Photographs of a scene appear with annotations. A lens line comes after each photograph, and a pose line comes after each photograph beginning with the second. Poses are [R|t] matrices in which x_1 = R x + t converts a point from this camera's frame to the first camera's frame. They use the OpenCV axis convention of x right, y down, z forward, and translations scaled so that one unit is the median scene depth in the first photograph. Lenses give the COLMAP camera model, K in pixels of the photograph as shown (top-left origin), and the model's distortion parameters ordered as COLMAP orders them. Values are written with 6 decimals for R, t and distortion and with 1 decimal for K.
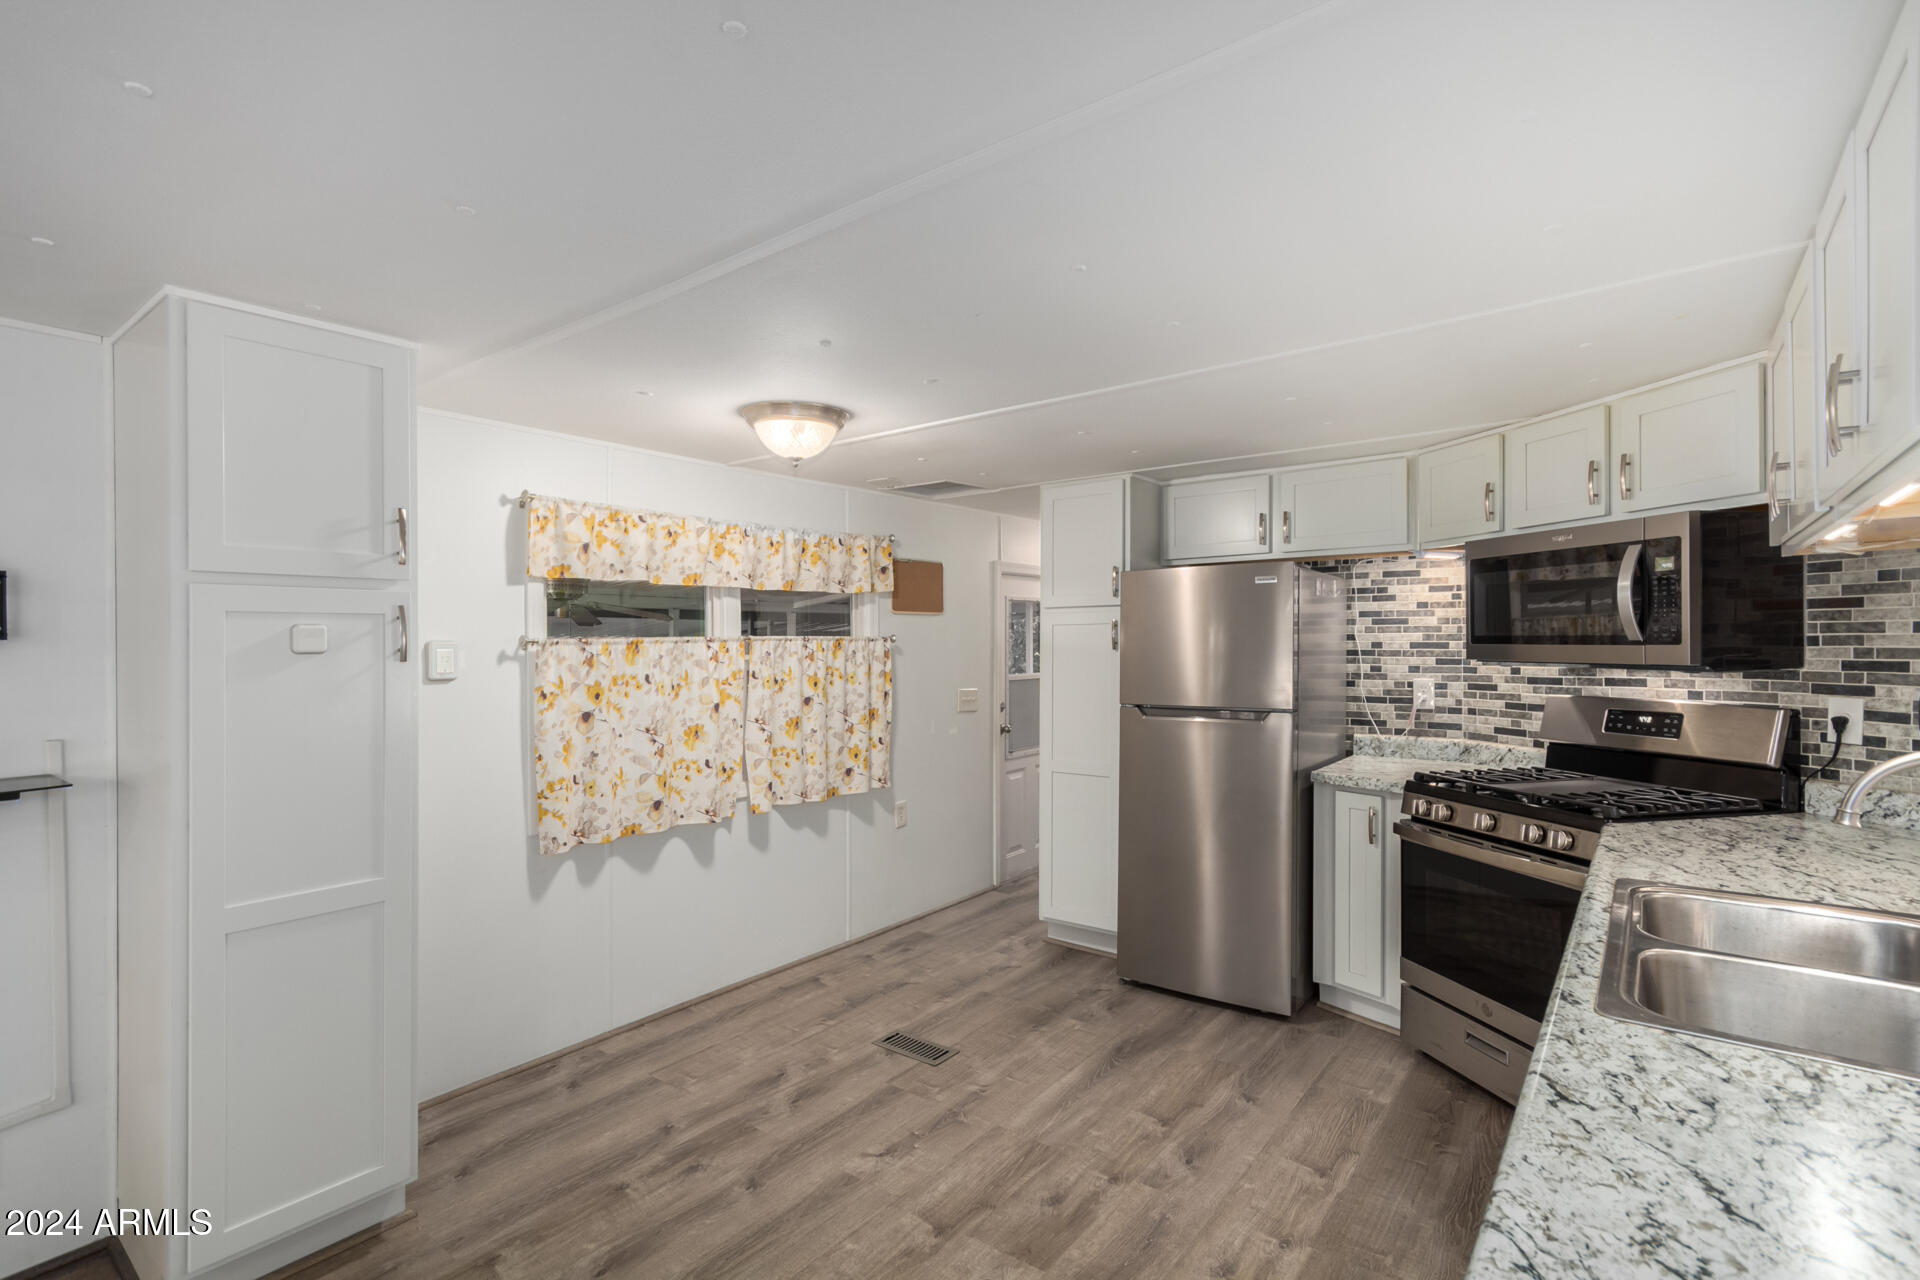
lens RADIAL K [[903.6, 0, 961.2], [0, 903.6, 650.1], [0, 0, 1]] dist [-0.001685, 0.007693]
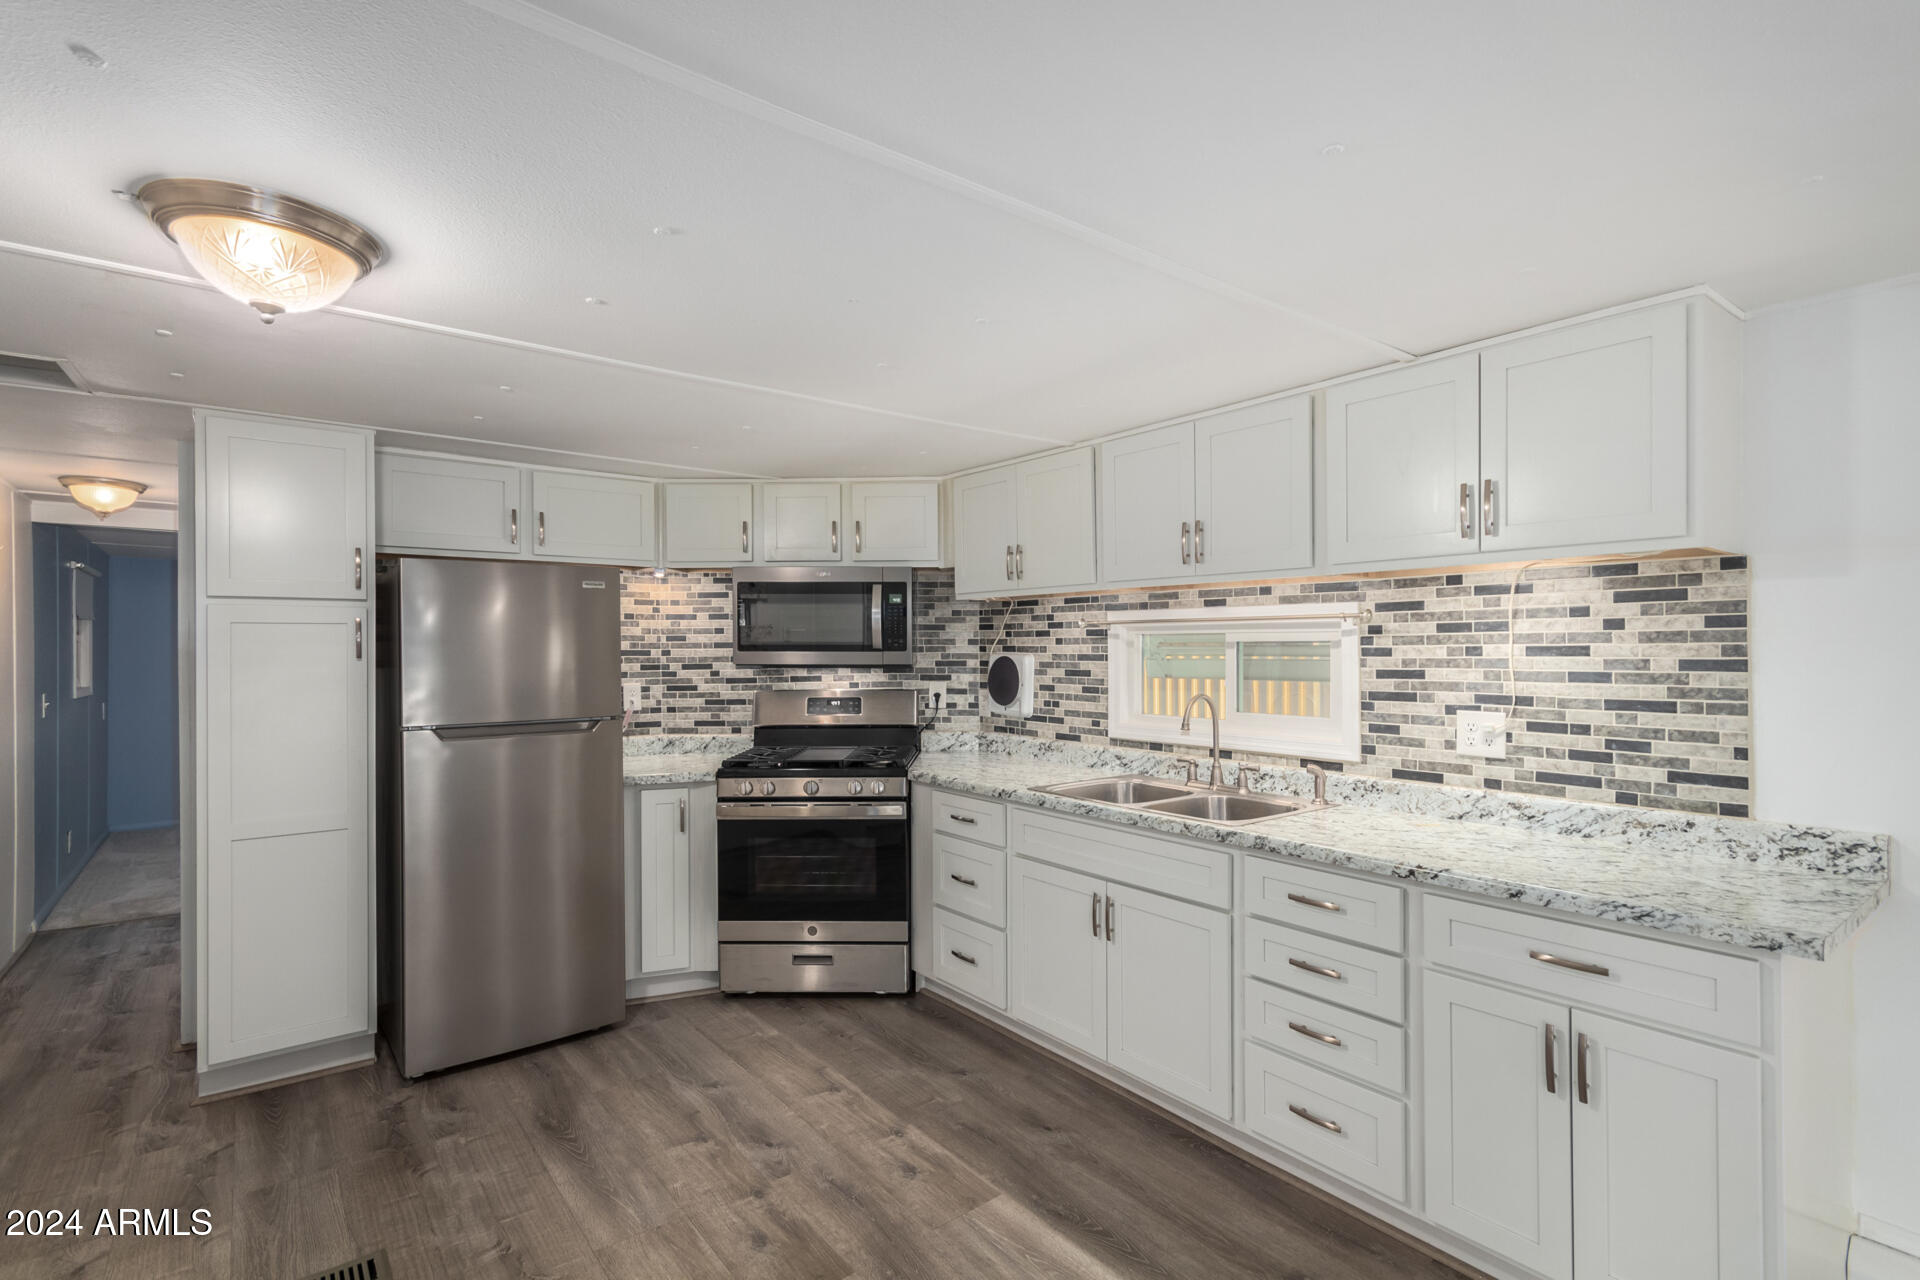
lens RADIAL K [[903.6, 0, 961.2], [0, 903.6, 650.1], [0, 0, 1]] dist [-0.001685, 0.007693]
pose [[0.249266, 0.005580, 0.968419, -0.507057], [0.008209, 0.999935, -0.007875, 0.003676], [-0.968400, 0.009913, 0.249204, 0.372924]]
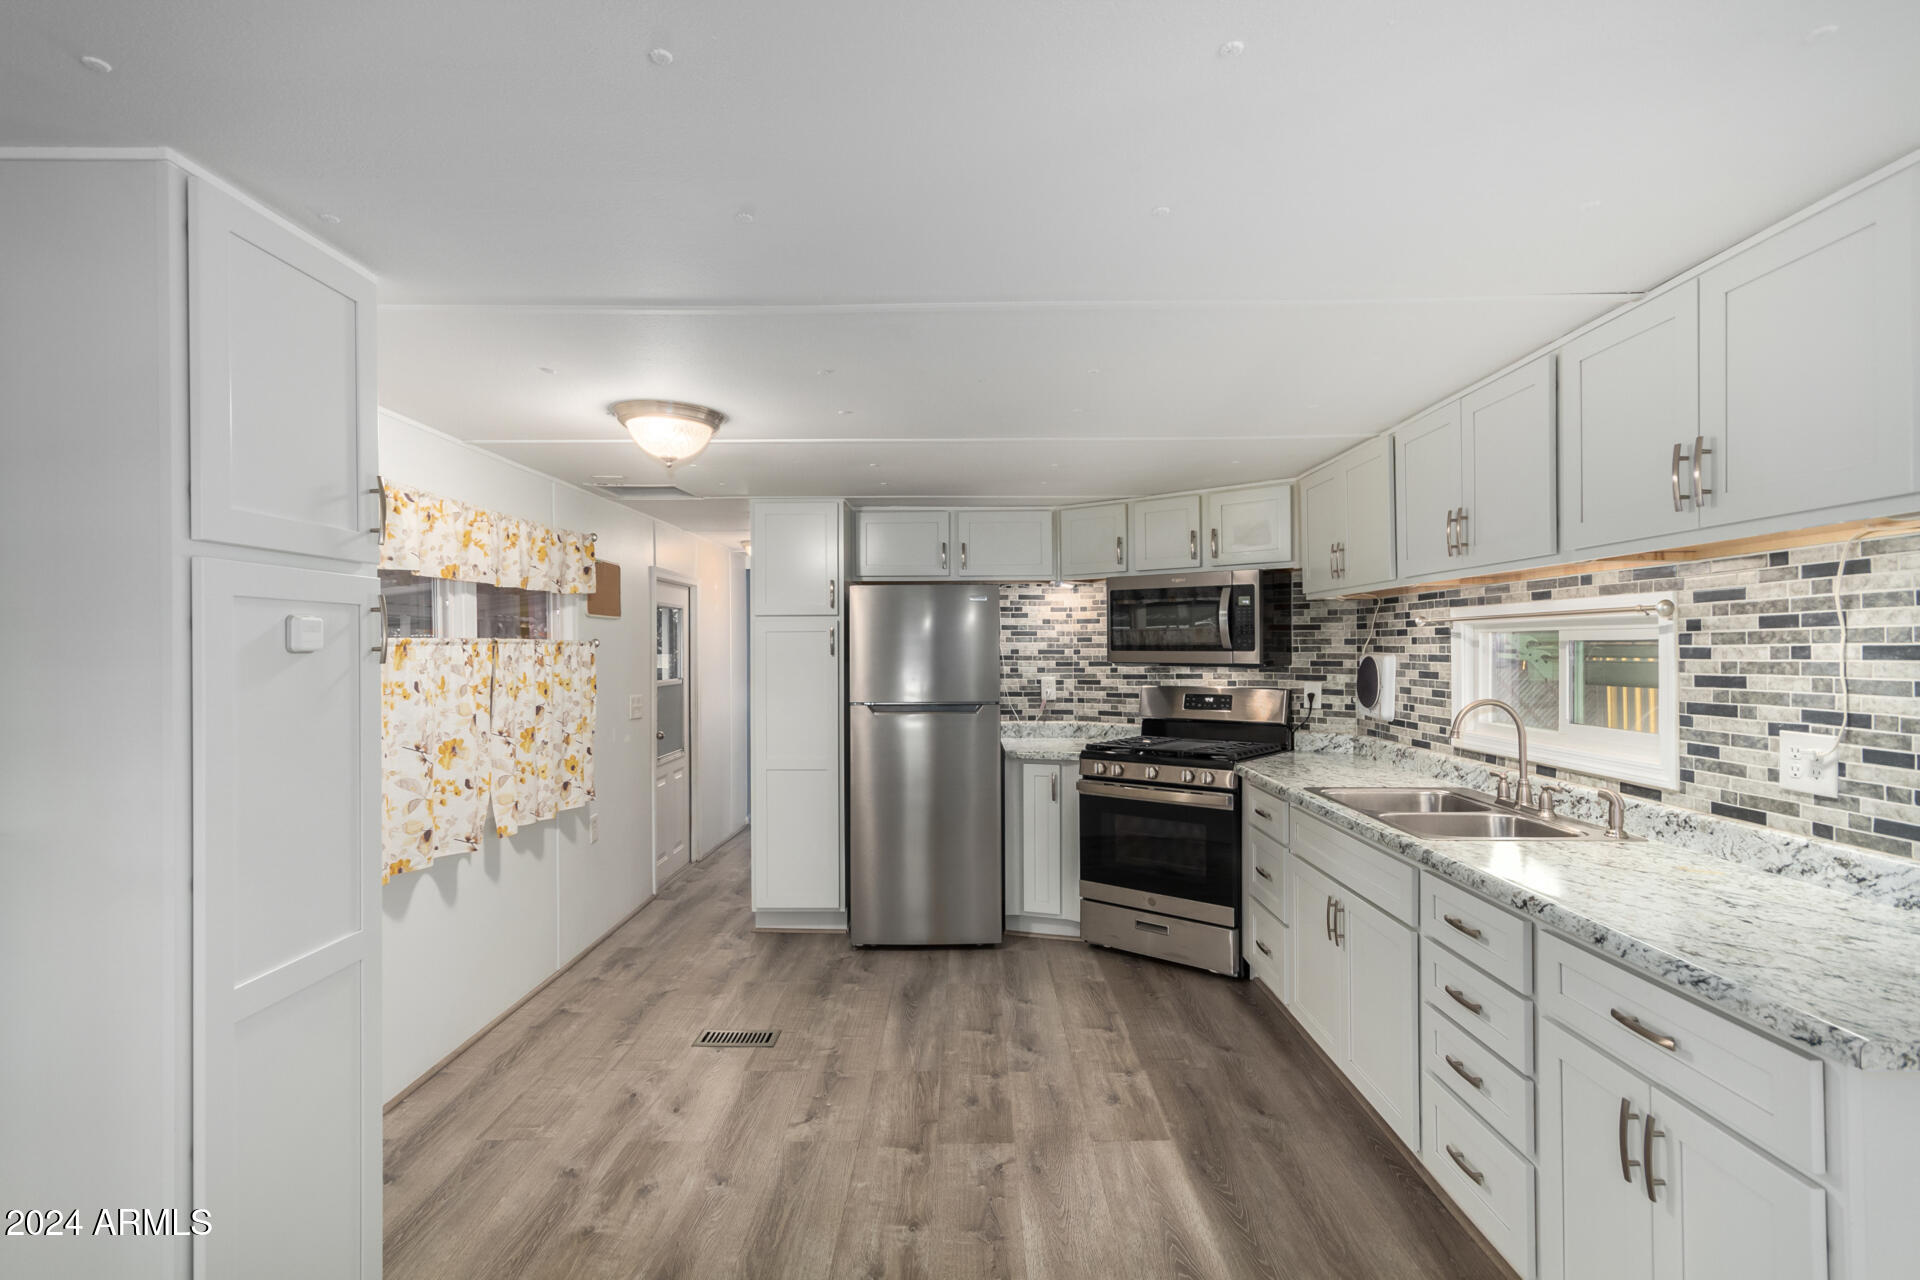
lens RADIAL K [[903.6, 0, 961.2], [0, 903.6, 650.1], [0, 0, 1]] dist [-0.001685, 0.007693]
pose [[0.798214, 0.005677, 0.602347, -0.435635], [0.000585, 0.999948, -0.010199, 0.006107], [-0.602373, 0.008494, 0.798169, 0.016898]]
